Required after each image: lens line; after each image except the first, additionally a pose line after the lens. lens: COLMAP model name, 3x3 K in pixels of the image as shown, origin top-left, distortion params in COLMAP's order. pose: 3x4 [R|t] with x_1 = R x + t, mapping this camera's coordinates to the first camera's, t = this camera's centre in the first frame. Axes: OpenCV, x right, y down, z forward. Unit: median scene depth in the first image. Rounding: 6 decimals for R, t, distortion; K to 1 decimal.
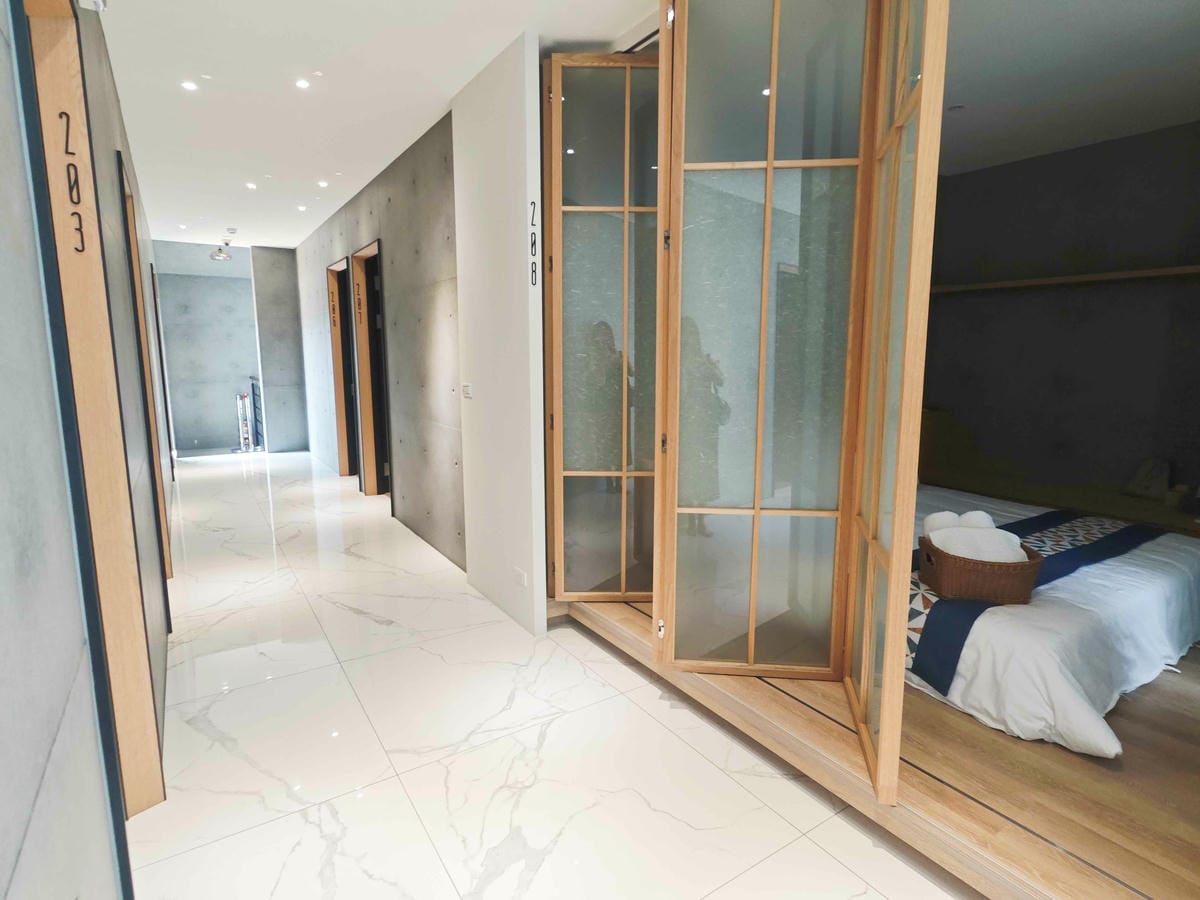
lens RADIAL K [[629.8, 0, 600.0], [0, 629.8, 450.0], [0, 0, 1]] dist [0.000942, -0.000600]
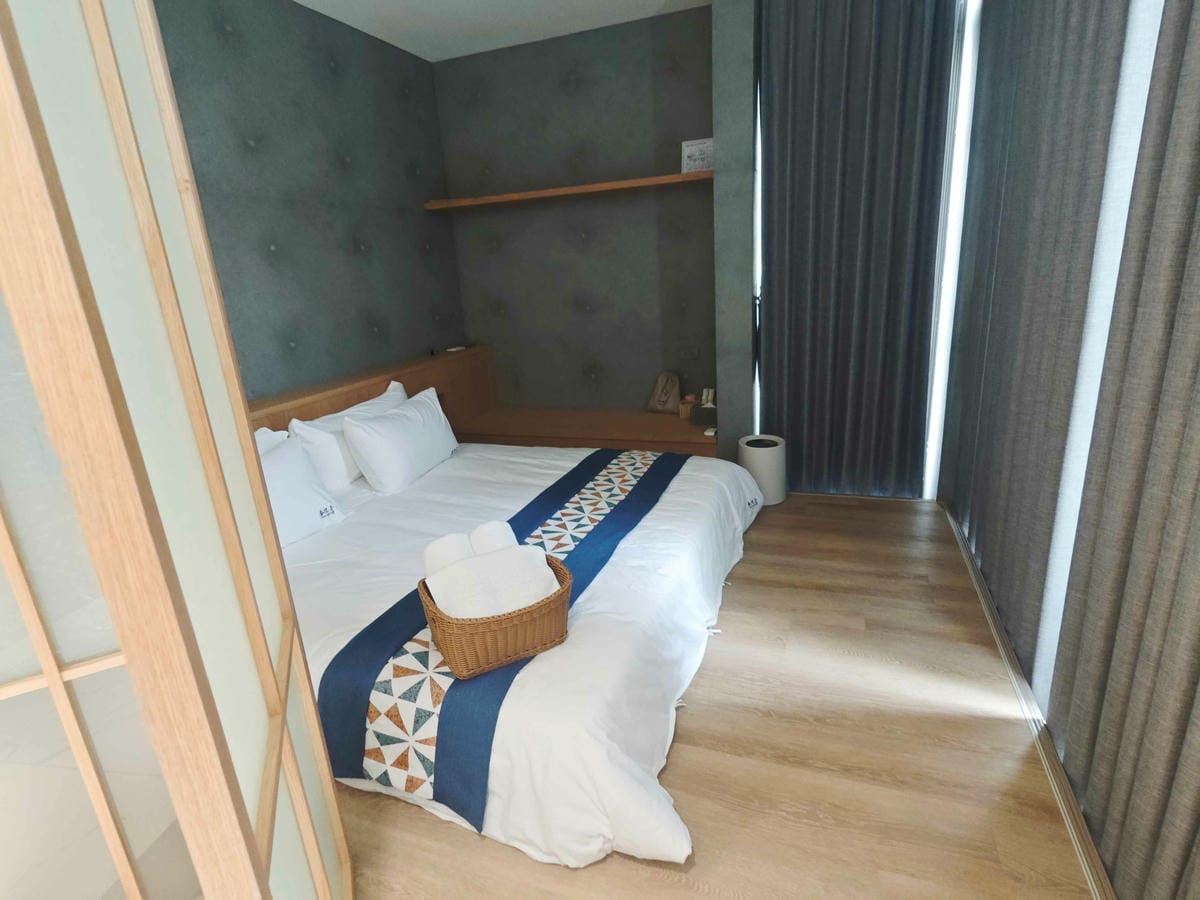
lens RADIAL K [[629.8, 0, 600.0], [0, 629.8, 450.0], [0, 0, 1]] dist [0.000942, -0.000600]
pose [[0.804053, -0.223105, 0.551110, 0.347465], [0.159938, 0.973921, 0.160926, -0.077581], [-0.572642, -0.041249, 0.818767, 0.377482]]
